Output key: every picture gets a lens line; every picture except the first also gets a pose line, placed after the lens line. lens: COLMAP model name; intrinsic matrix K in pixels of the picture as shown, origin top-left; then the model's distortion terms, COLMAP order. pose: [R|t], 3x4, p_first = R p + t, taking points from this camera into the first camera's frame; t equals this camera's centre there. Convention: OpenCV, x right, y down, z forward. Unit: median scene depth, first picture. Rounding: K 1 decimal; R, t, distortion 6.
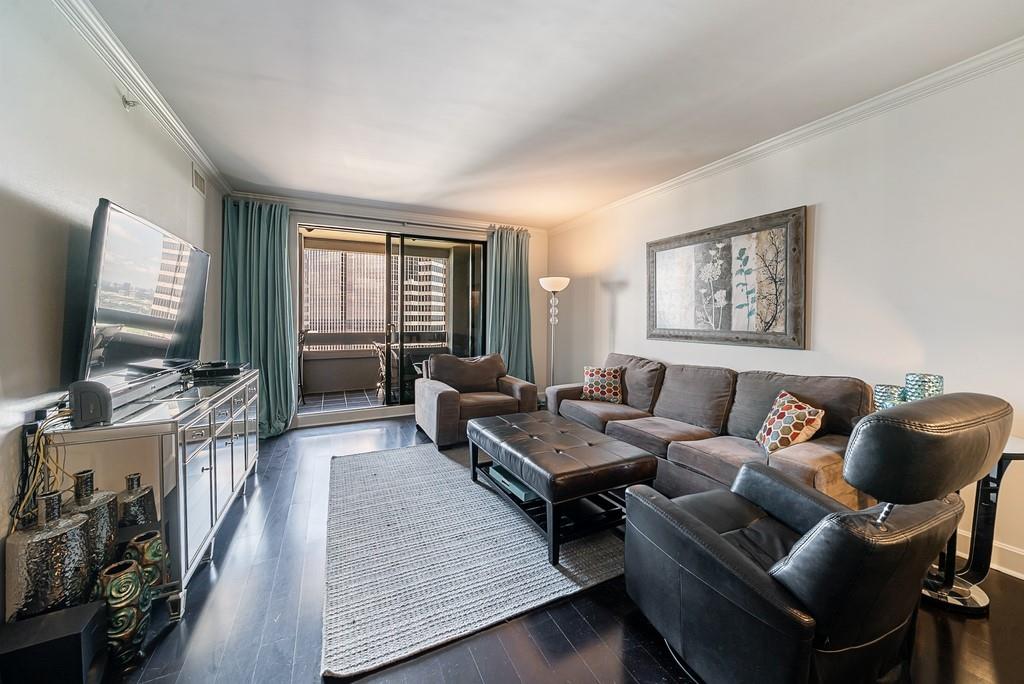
lens RADIAL K [[355.7, 0, 510.4], [0, 355.7, 322.2], [0, 0, 1]] dist [-0.021149, -0.000166]
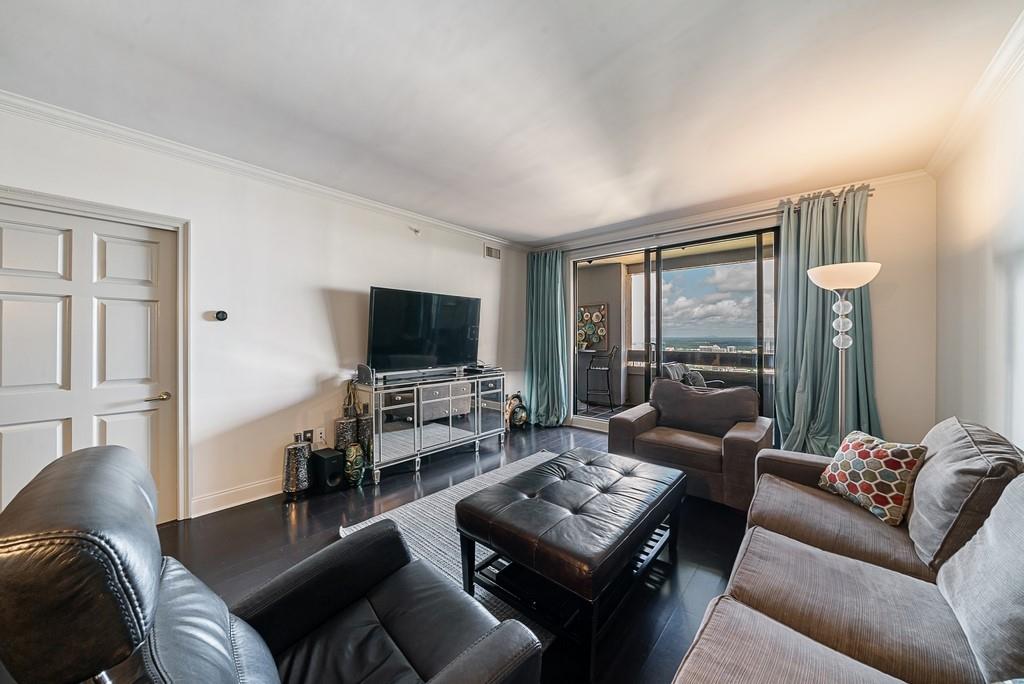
lens RADIAL K [[355.7, 0, 513.3], [0, 355.7, 336.7], [0, 0, 1]] dist [-0.021149, -0.000166]
pose [[0.379600, -0.002191, -0.925148, 0.493127], [-0.006523, 0.999966, -0.005044, -0.006200], [0.925128, 0.007949, 0.379573, 0.351112]]
